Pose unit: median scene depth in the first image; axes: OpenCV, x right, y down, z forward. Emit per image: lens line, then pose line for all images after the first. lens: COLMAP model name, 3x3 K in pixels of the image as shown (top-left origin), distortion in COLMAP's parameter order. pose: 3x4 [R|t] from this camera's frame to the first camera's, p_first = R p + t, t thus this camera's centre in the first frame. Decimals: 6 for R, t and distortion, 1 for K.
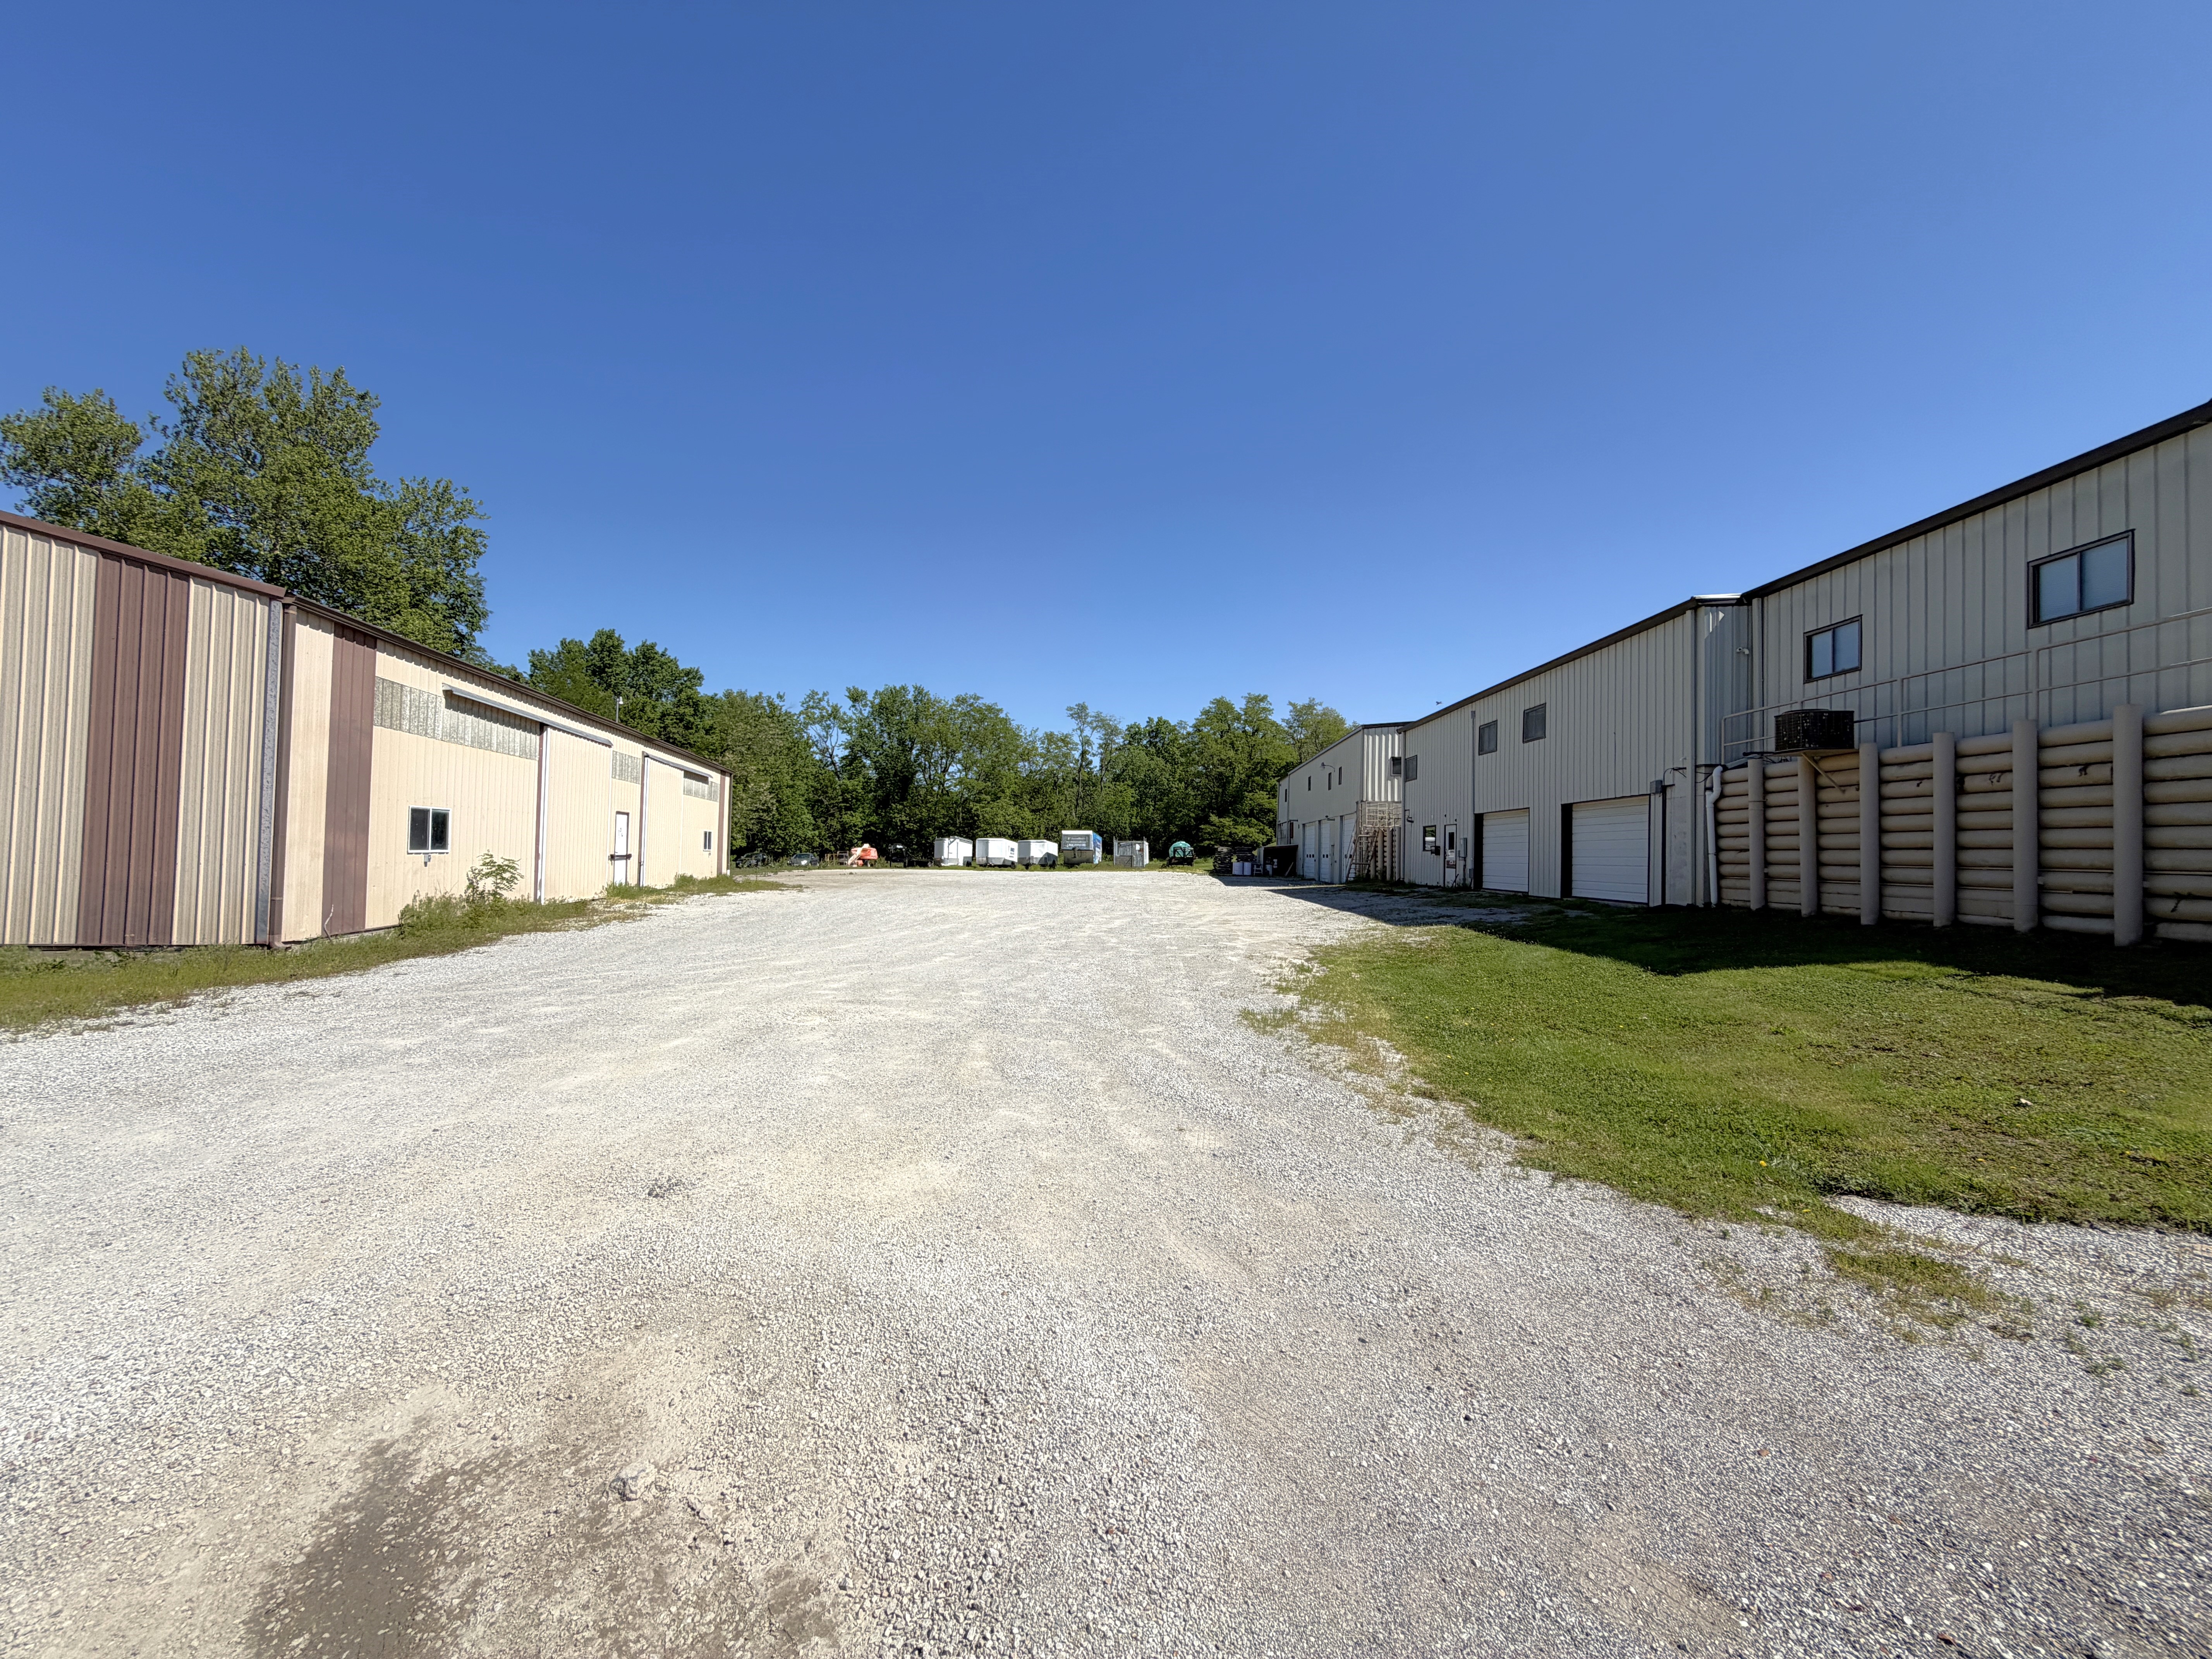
lens RADIAL K [[888.1, 0, 1111.2], [0, 888.1, 835.1], [0, 0, 1]] dist [0.004177, -0.000197]
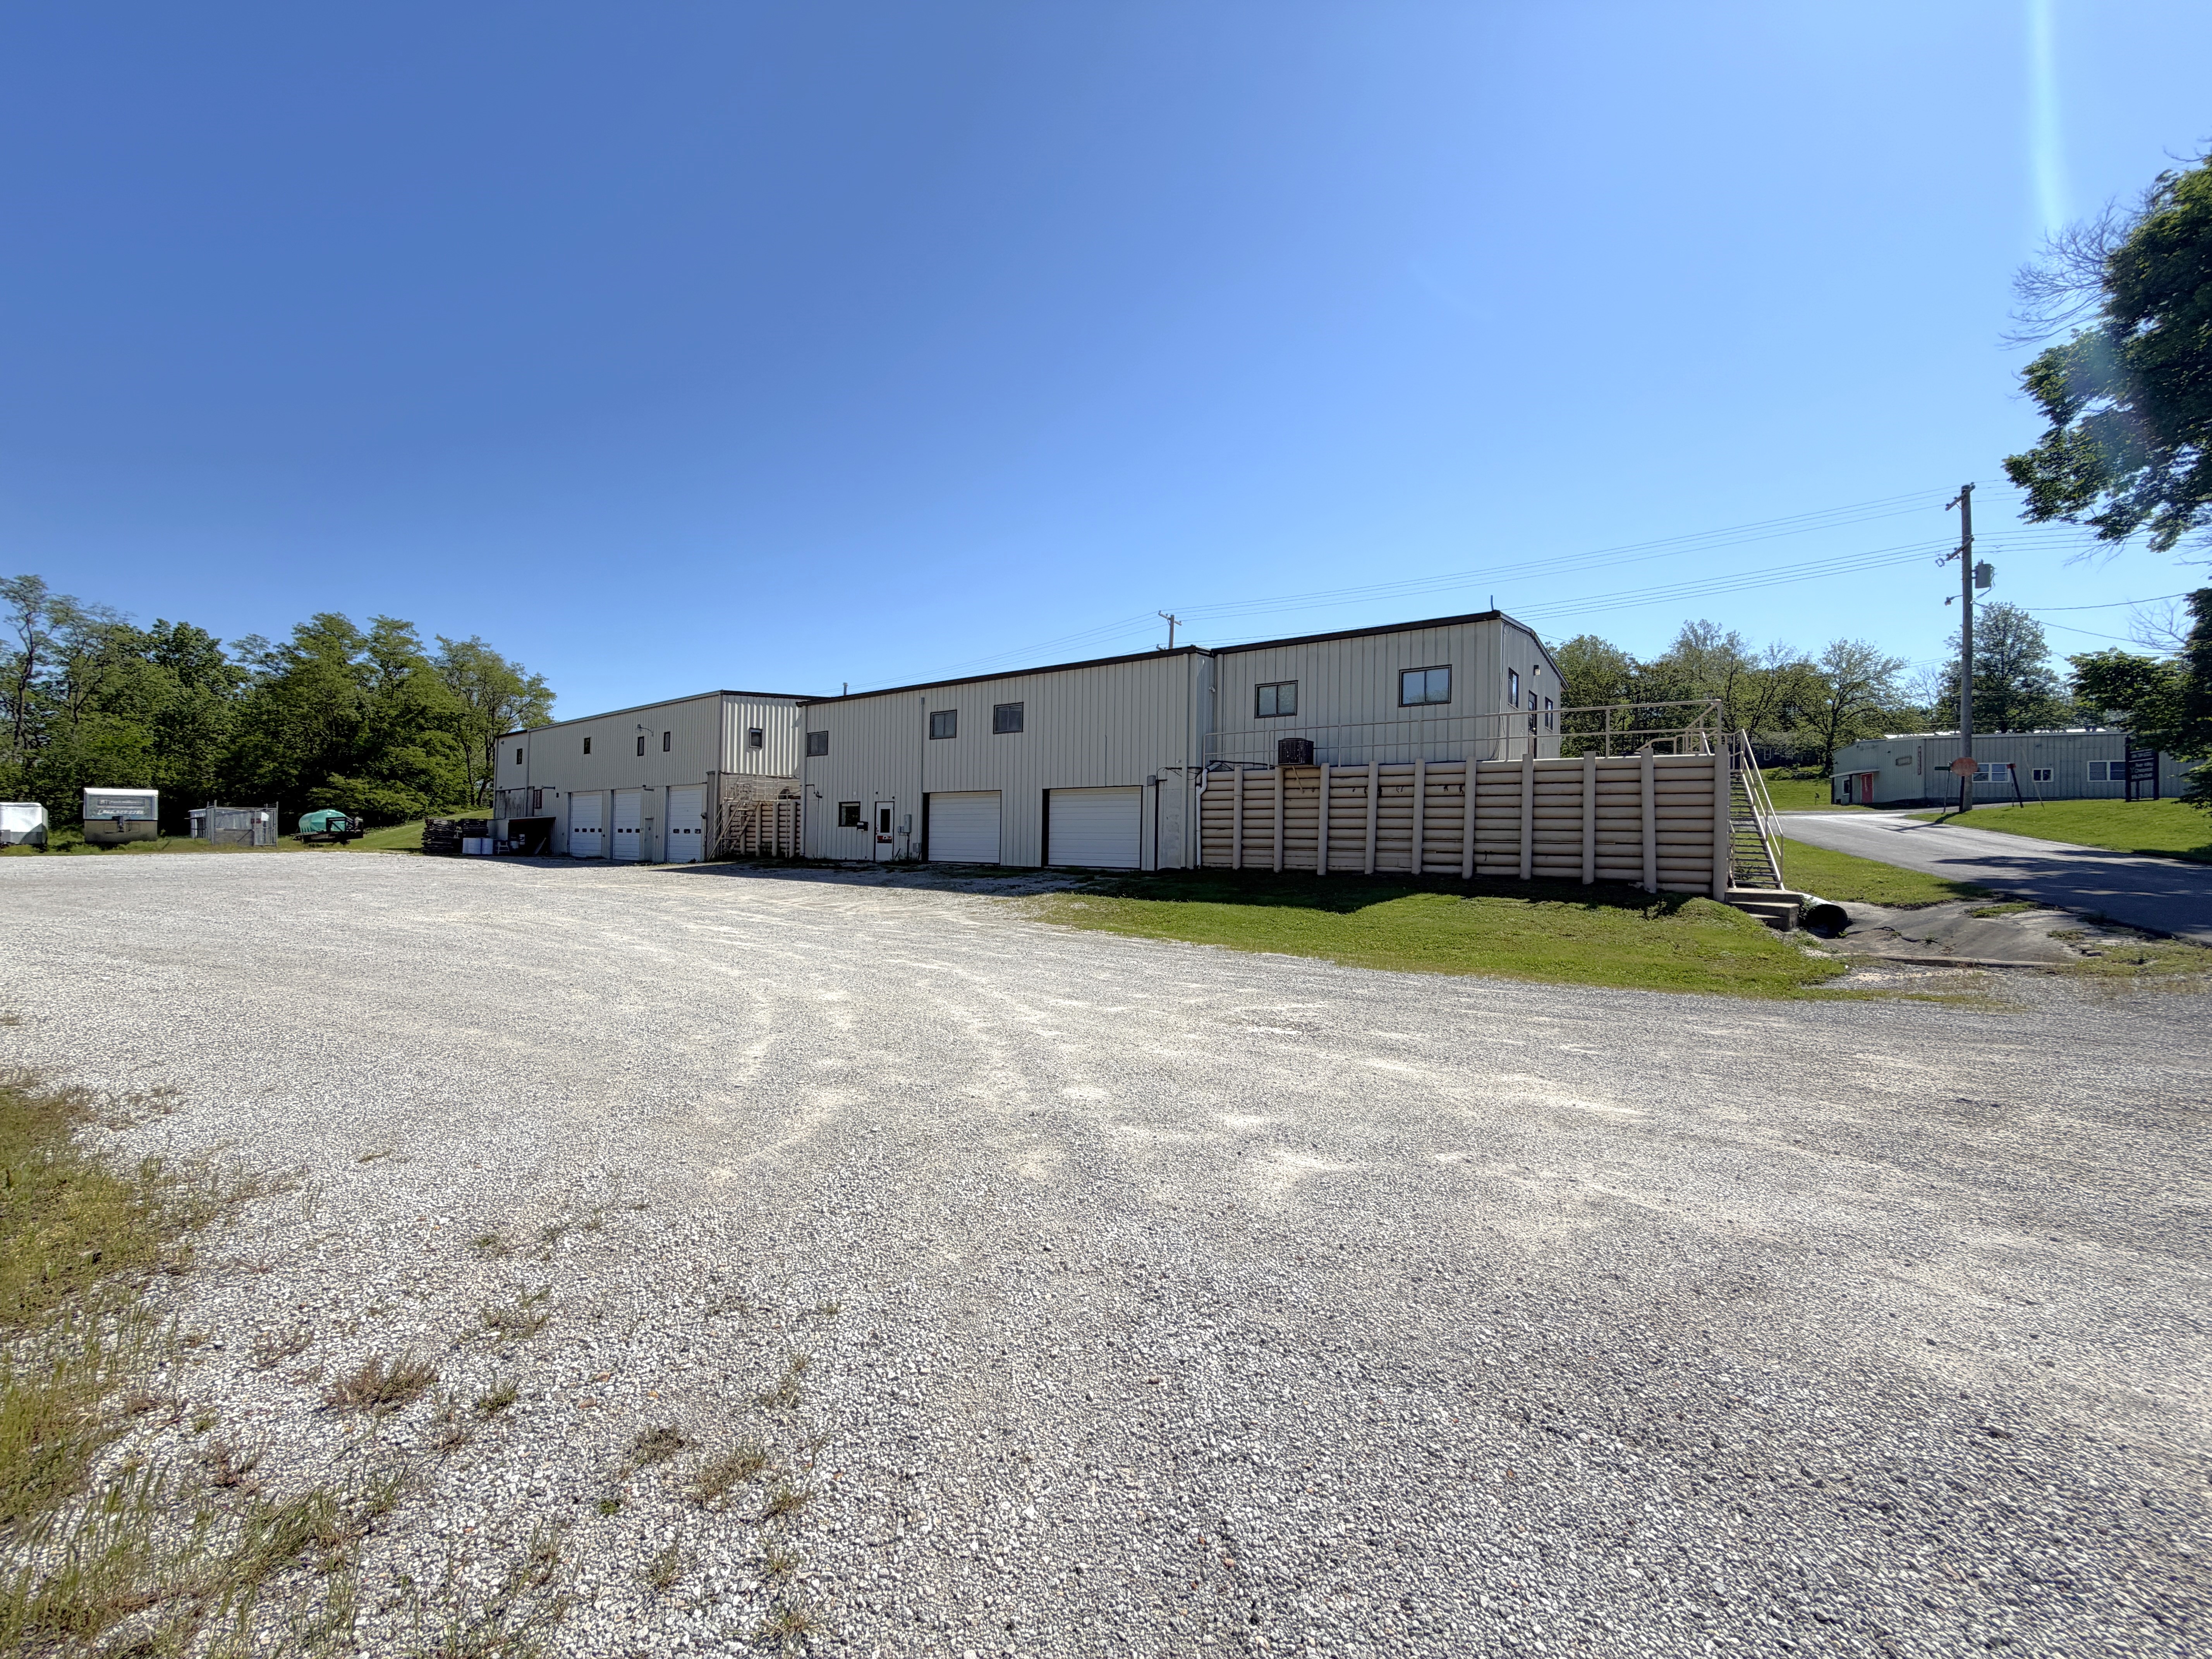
lens RADIAL K [[888.1, 0, 1103.2], [0, 888.1, 843.1], [0, 0, 1]] dist [0.004177, -0.000197]
pose [[0.597102, -0.008845, 0.802117, -0.277711], [-0.021482, 0.999404, 0.027012, 0.002909], [-0.801878, -0.033360, 0.596556, 0.145357]]
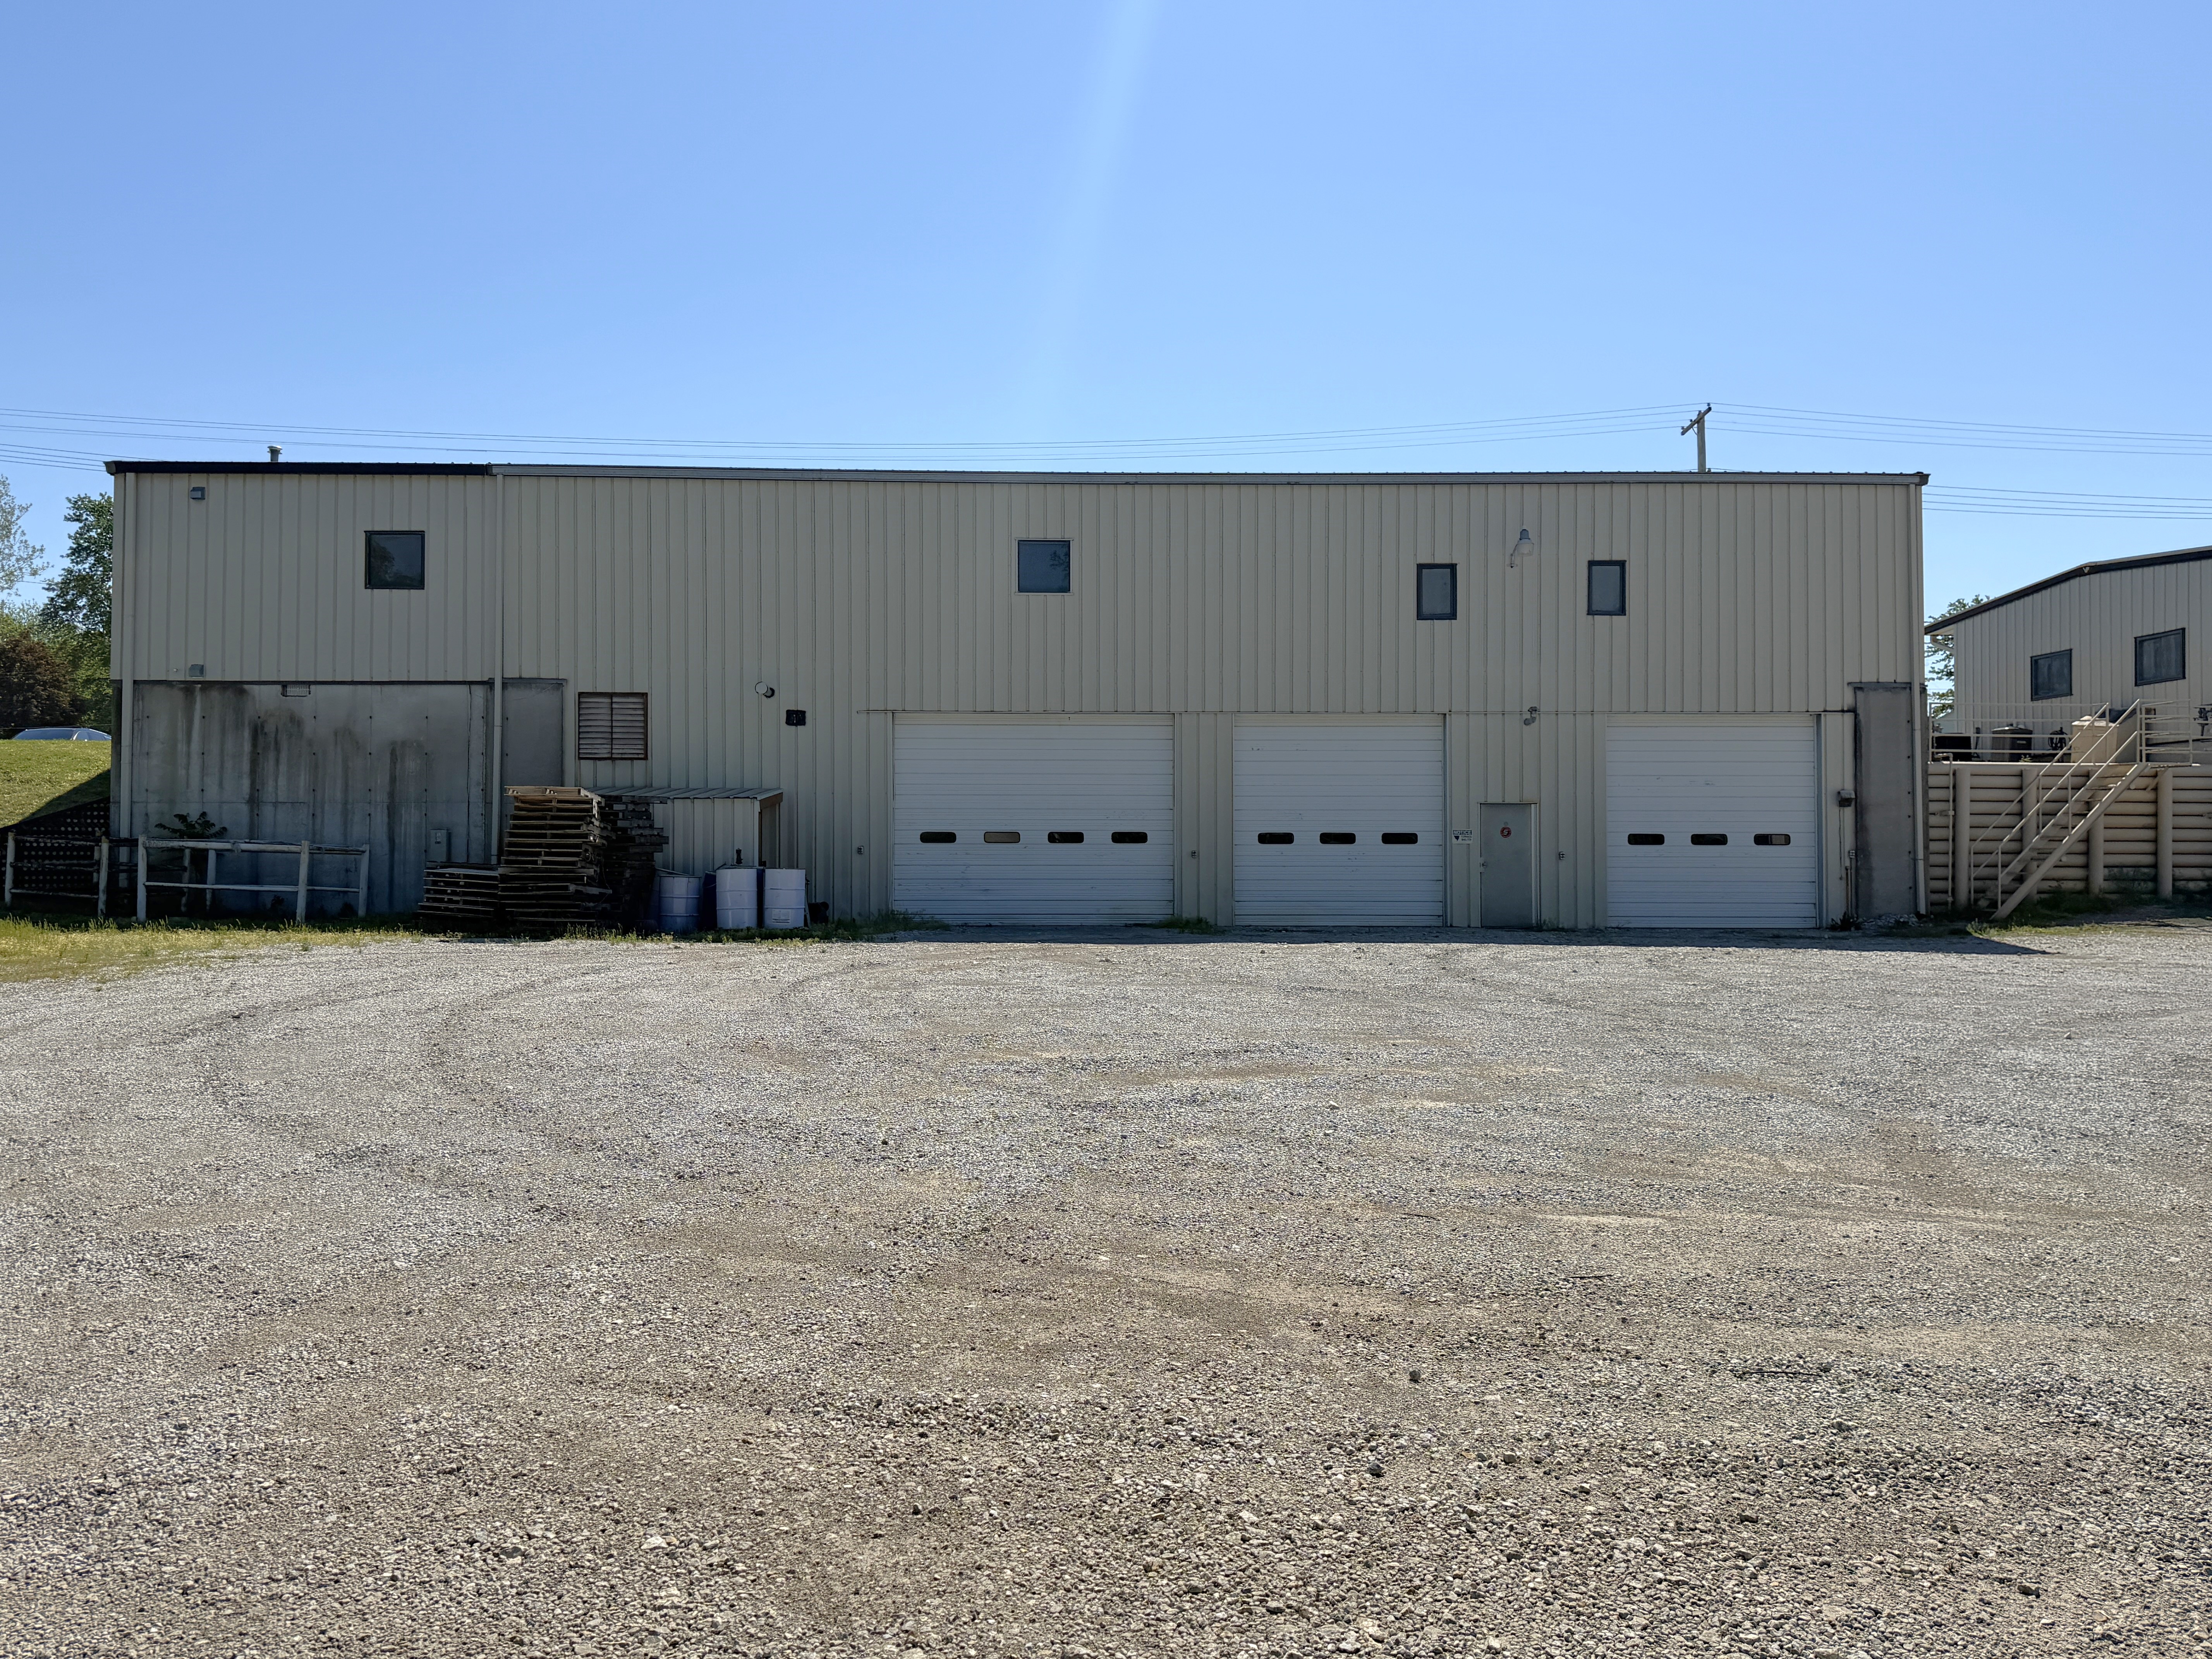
lens RADIAL K [[1684.7, 0, 1102.8], [0, 1684.7, 837.8], [0, 0, 1]] dist [0.056932, -0.060019]
pose [[-0.079364, 0.010534, 0.996790, -0.467587], [-0.023026, 0.999658, -0.012397, 0.048483], [-0.996580, -0.023936, -0.079094, 1.699571]]
